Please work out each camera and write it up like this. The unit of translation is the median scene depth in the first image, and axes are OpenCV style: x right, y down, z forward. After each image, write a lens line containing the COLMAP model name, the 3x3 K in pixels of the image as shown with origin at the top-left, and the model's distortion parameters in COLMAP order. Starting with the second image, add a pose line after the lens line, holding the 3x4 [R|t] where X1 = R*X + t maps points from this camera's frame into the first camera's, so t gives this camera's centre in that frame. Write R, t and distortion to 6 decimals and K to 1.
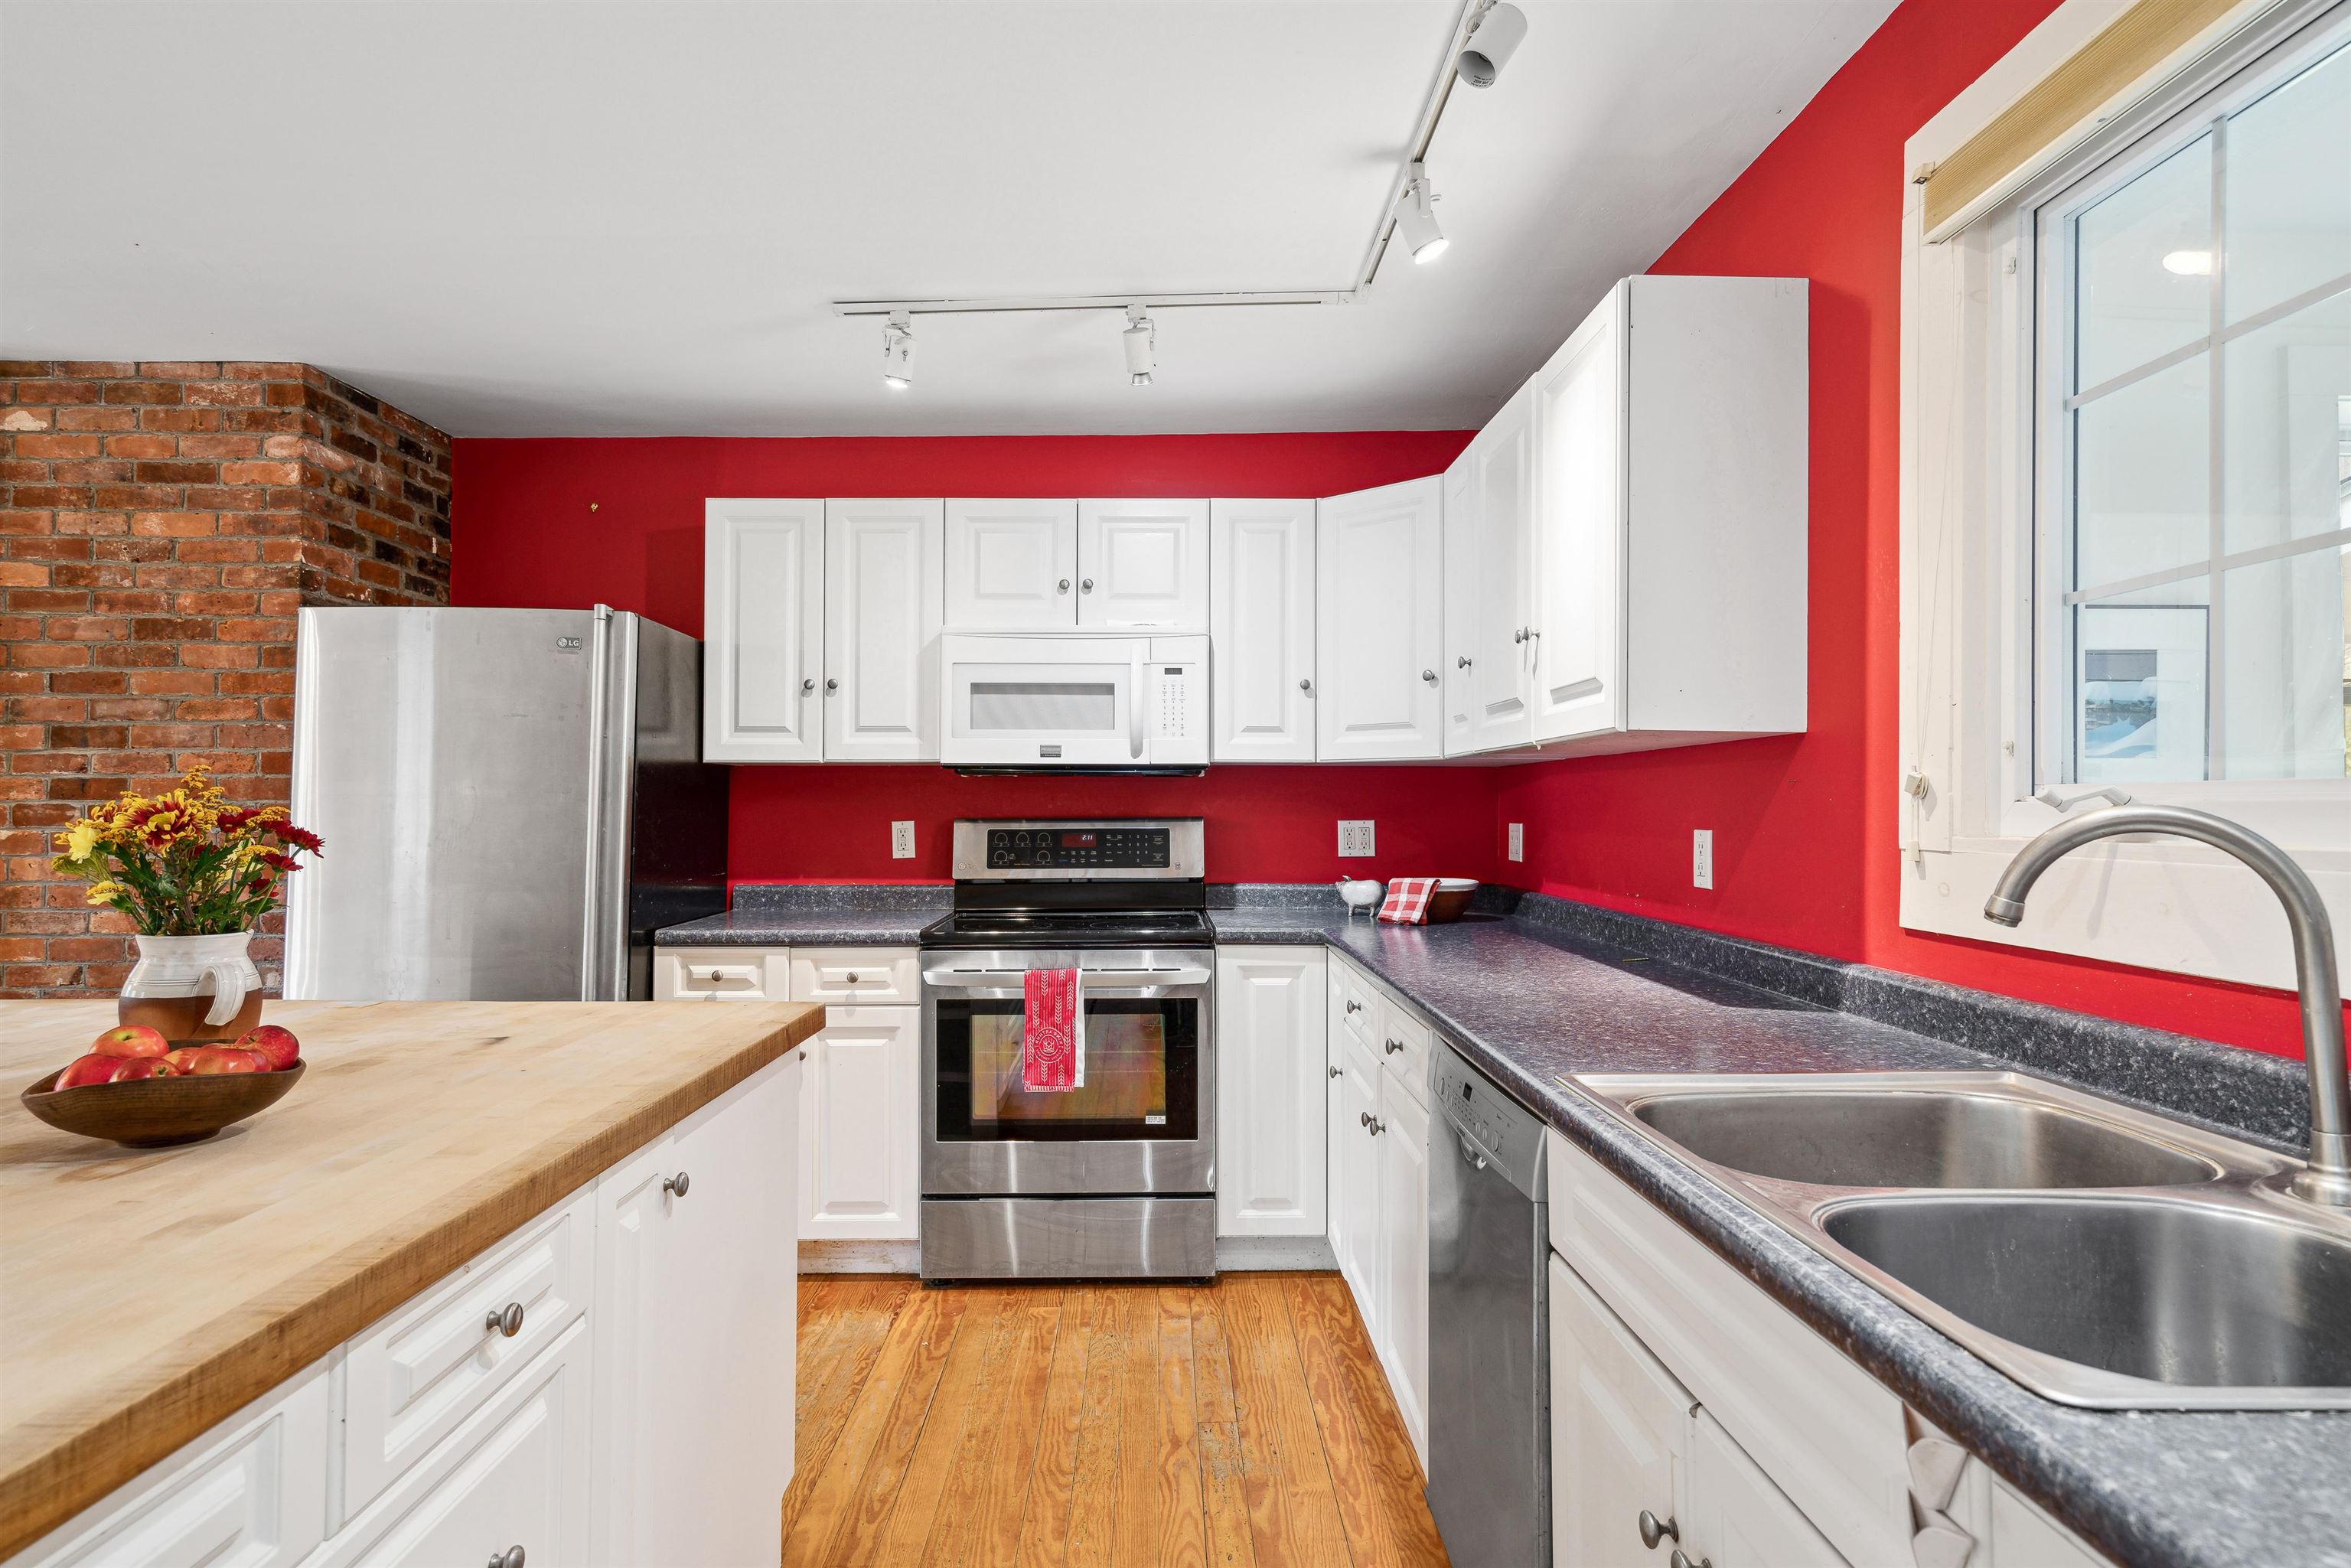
lens RADIAL K [[1254.0, 0, 1175.5], [0, 1254.0, 784.0], [0, 0, 1]] dist [-0.002074, -0.000154]
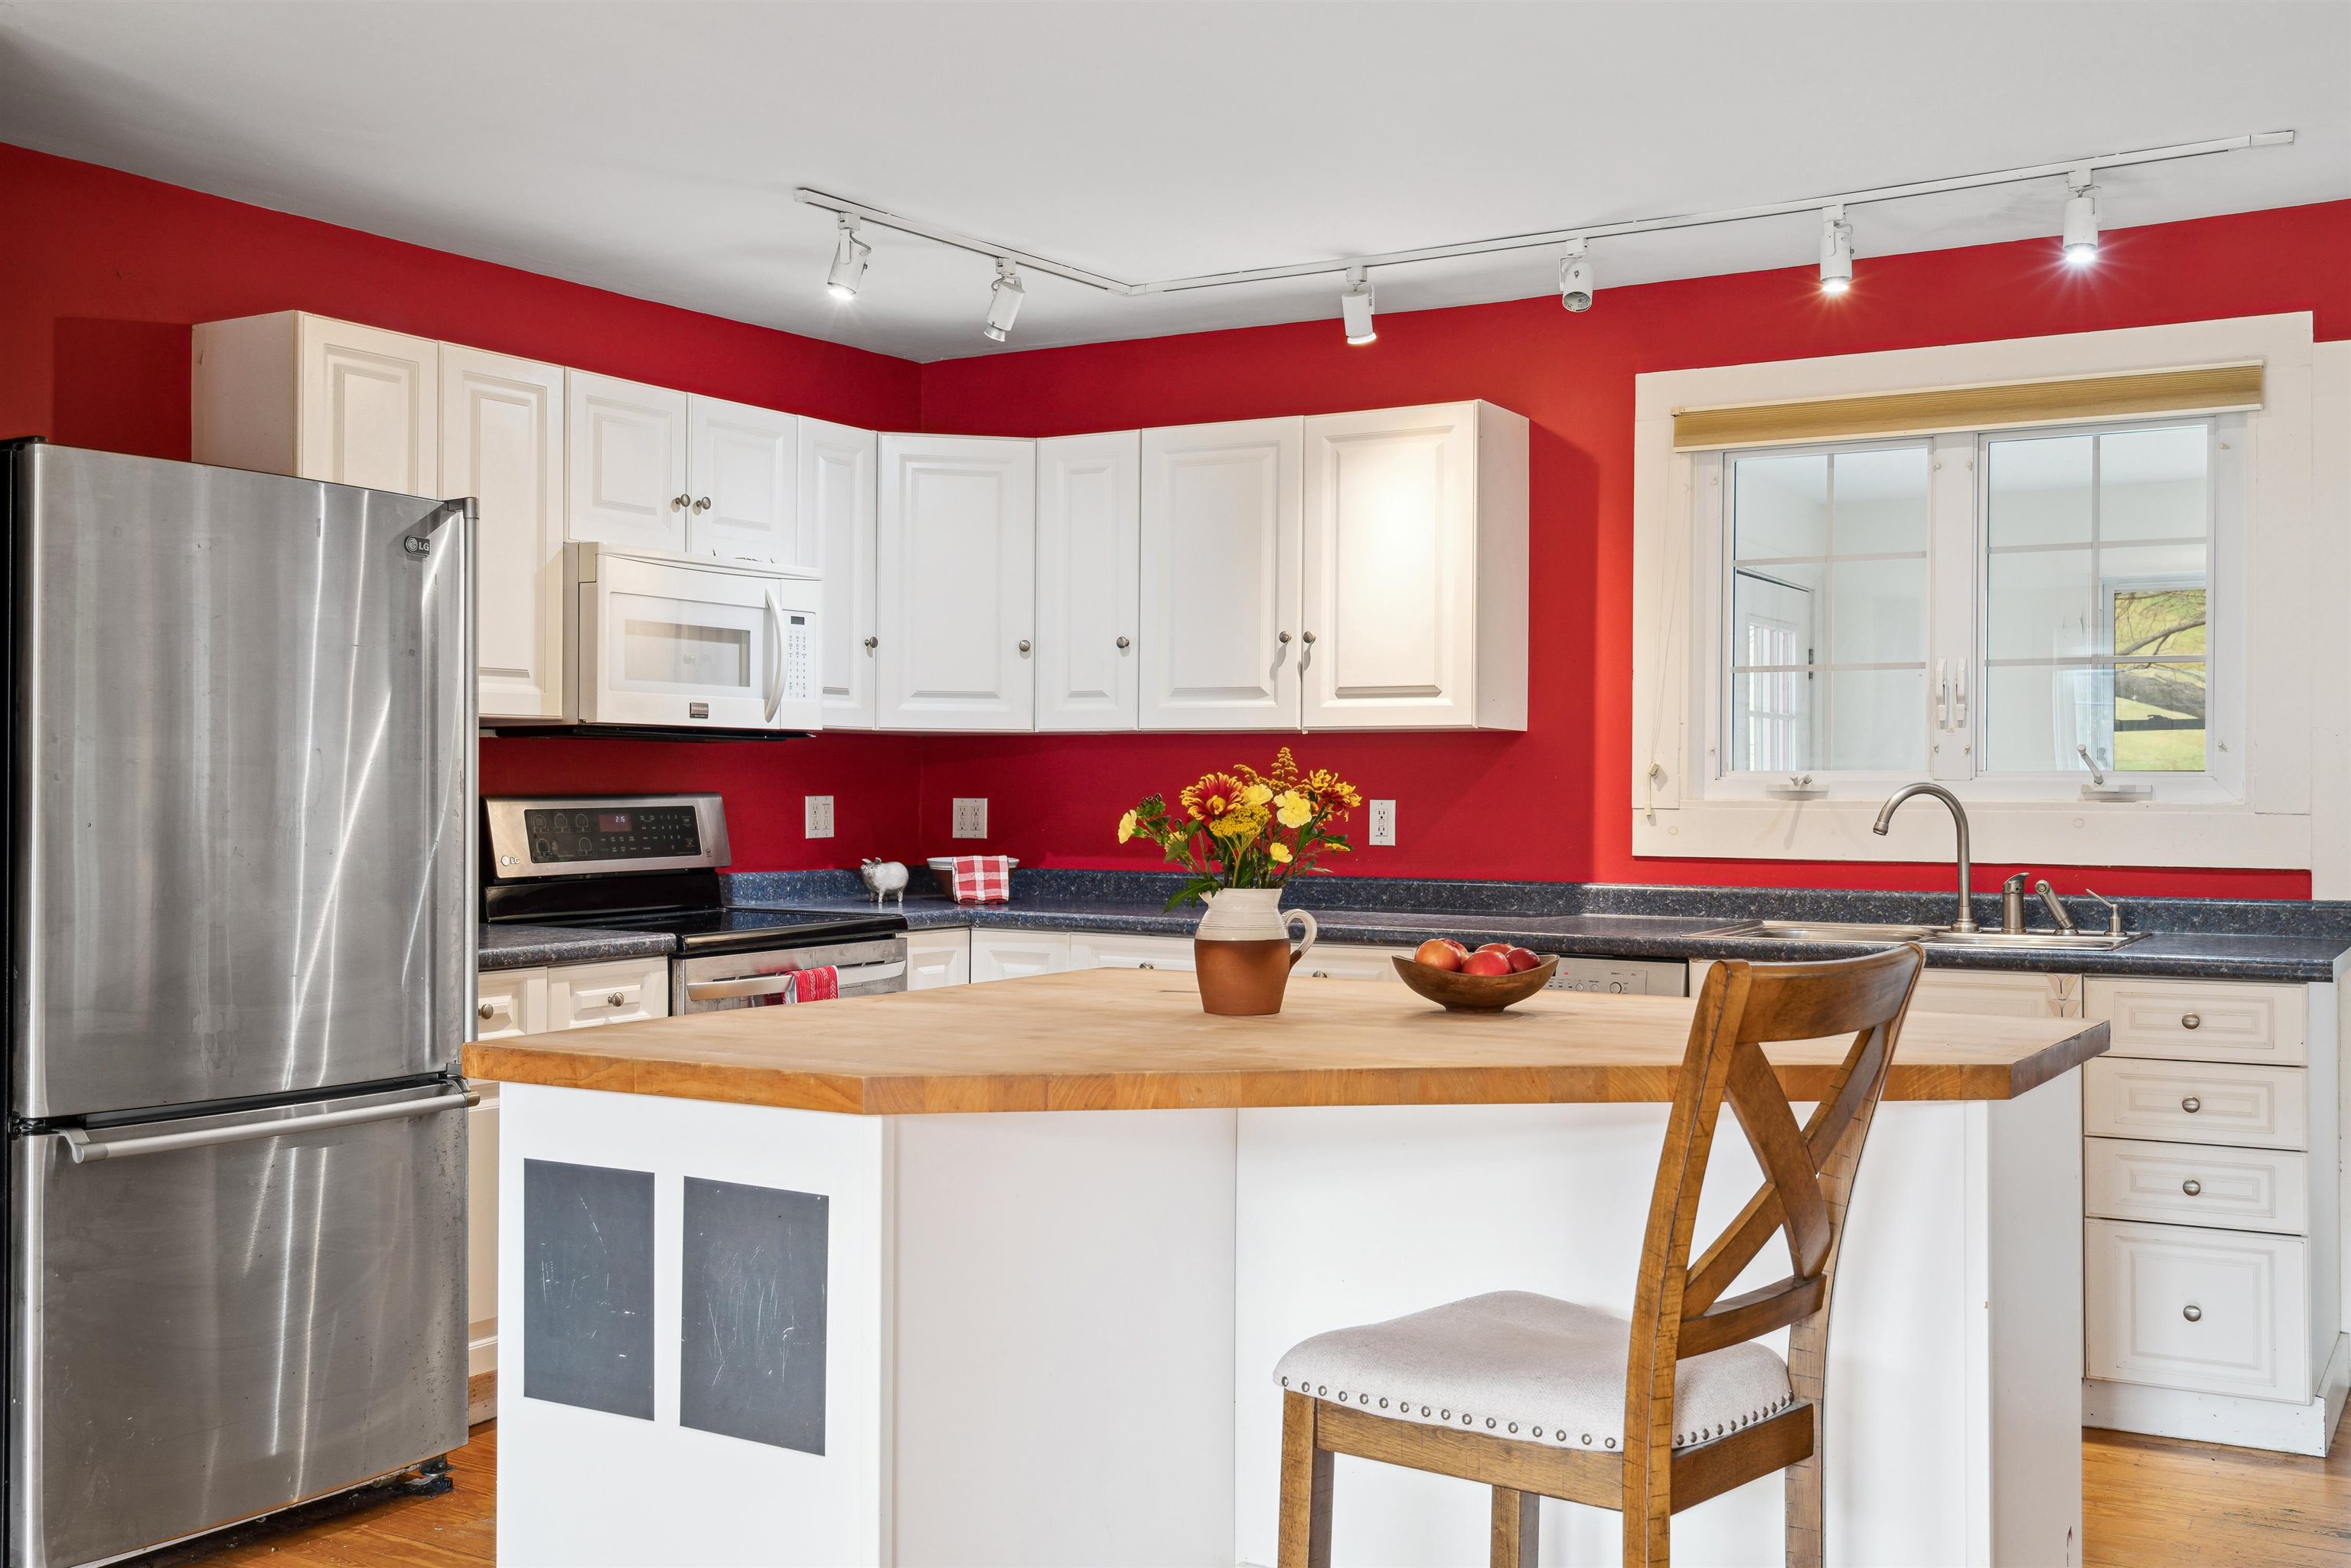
lens RADIAL K [[2375.1, 0, 1175.5], [0, 2375.1, 784.0], [0, 0, 1]] dist [0.096668, 0.001363]
pose [[0.515660, 0.000435, 0.856793, -1.320059], [-0.019126, 0.999757, 0.011003, -0.001852], [-0.856580, -0.022061, 0.515543, -0.054607]]
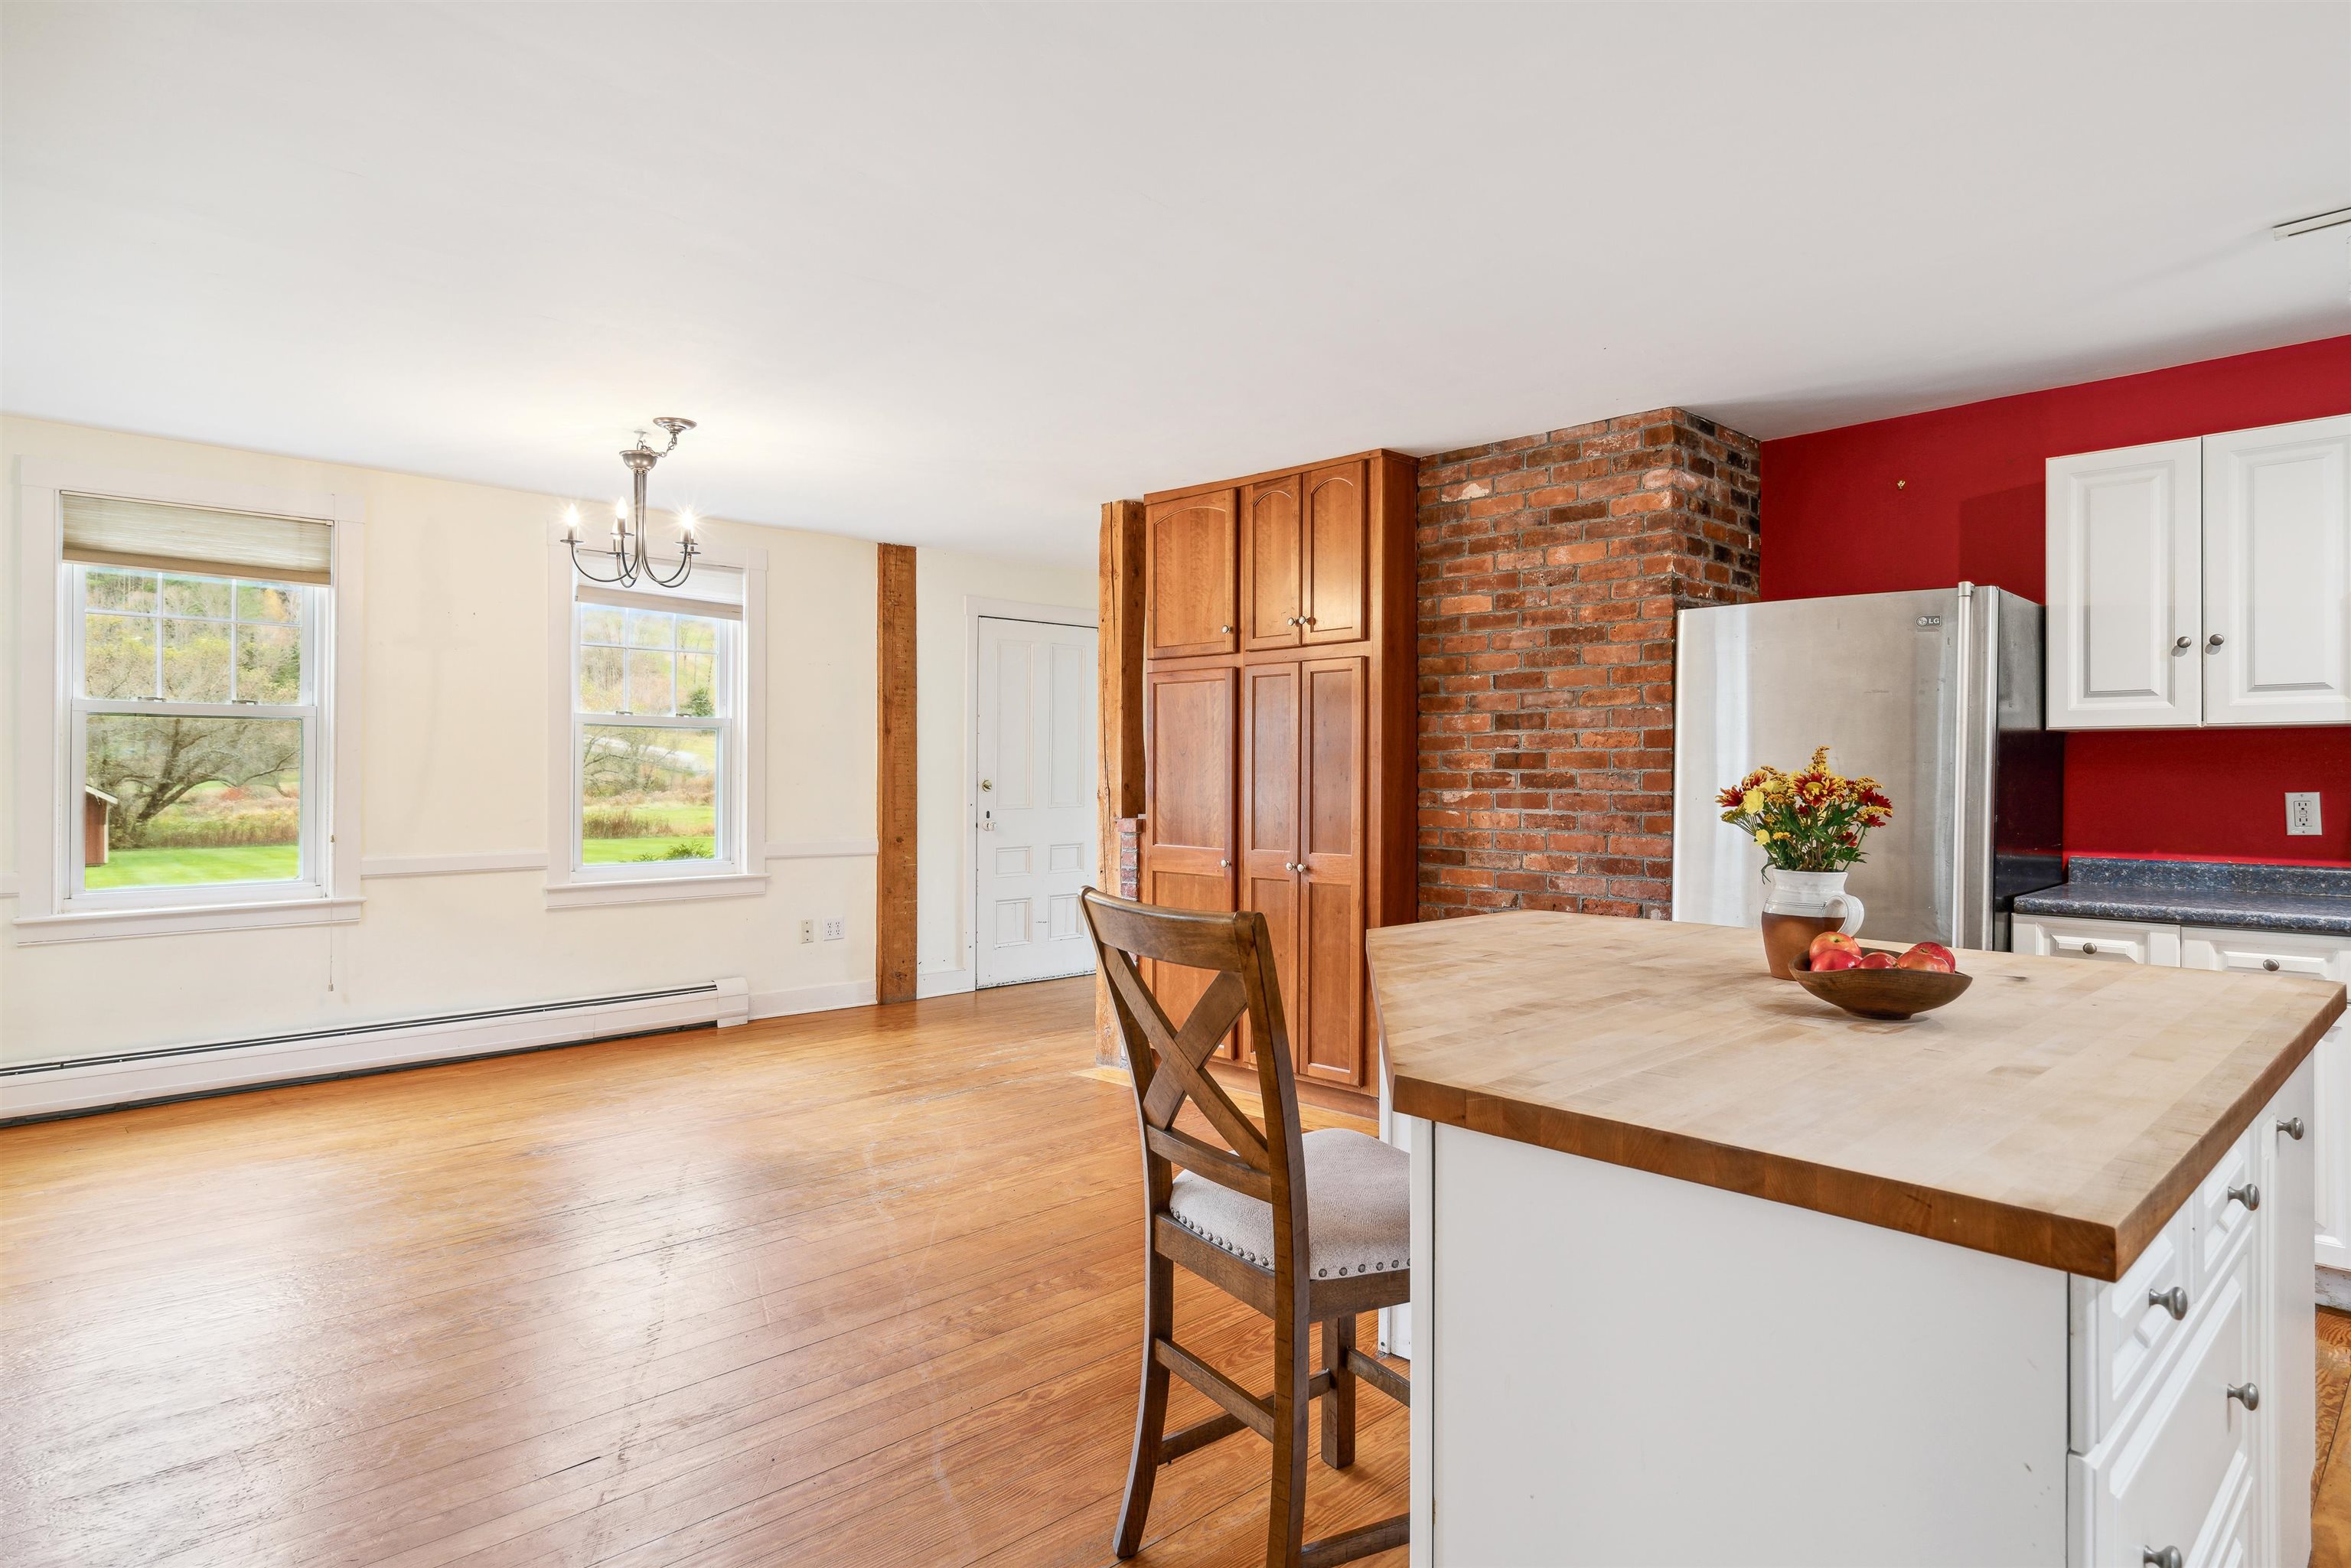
lens RADIAL K [[1308.6, 0, 1179.9], [0, 1308.6, 761.0], [0, 0, 1]] dist [0.001783, 0.001814]
pose [[0.682518, -0.005461, -0.730848, -0.100470], [0.012231, 0.999917, 0.003951, -0.005692], [0.730766, -0.011635, 0.682529, -0.210404]]
